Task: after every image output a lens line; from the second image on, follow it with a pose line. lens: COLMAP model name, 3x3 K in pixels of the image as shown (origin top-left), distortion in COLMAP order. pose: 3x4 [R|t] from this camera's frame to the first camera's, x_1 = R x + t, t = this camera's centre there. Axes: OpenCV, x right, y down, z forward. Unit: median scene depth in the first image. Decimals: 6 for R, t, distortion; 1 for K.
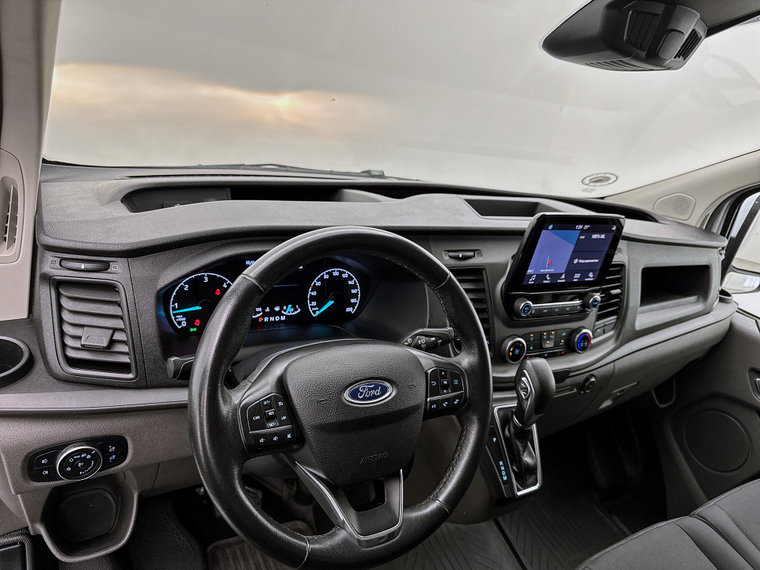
lens RADIAL K [[524.8, 0, 375.0], [0, 524.8, 282.7], [0, 0, 1]] dist [-0.004224, -0.023088]
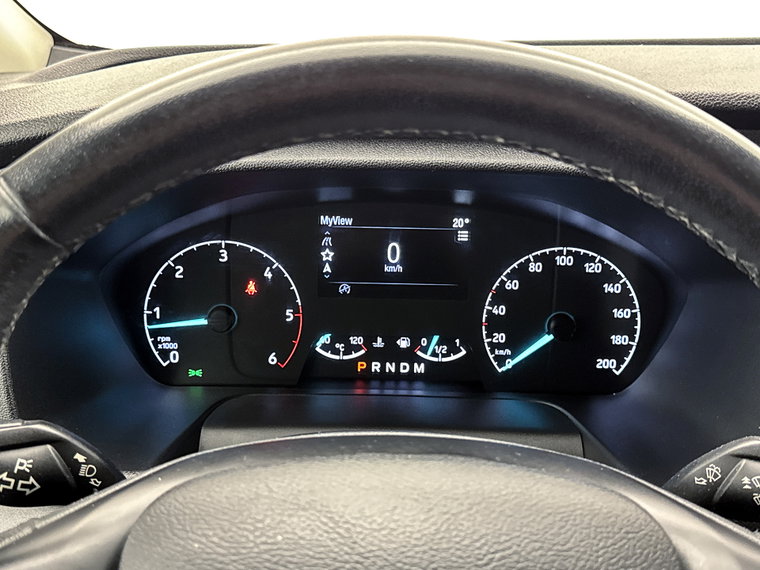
lens RADIAL K [[910.4, 0, 373.0], [0, 910.4, 267.5], [0, 0, 1]] dist [0.042246, 0.000000]
pose [[0.860850, 0.029230, -0.508019, 0.132969], [-0.066196, 0.996298, -0.054846, 0.030912], [0.504535, 0.080843, 0.859598, 0.379005]]
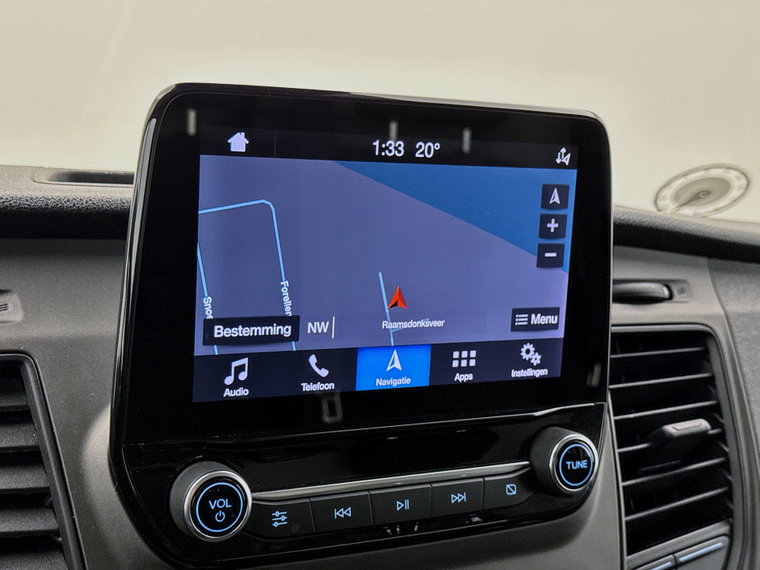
lens RADIAL K [[1085.5, 0, 381.4], [0, 1085.5, 282.0], [0, 0, 1]] dist [0.096474, 0.000000]
pose [[0.989541, -0.143908, -0.009936, 0.366945], [0.134248, 0.943936, -0.301599, 0.107674], [0.052782, 0.297111, 0.953383, 0.500629]]
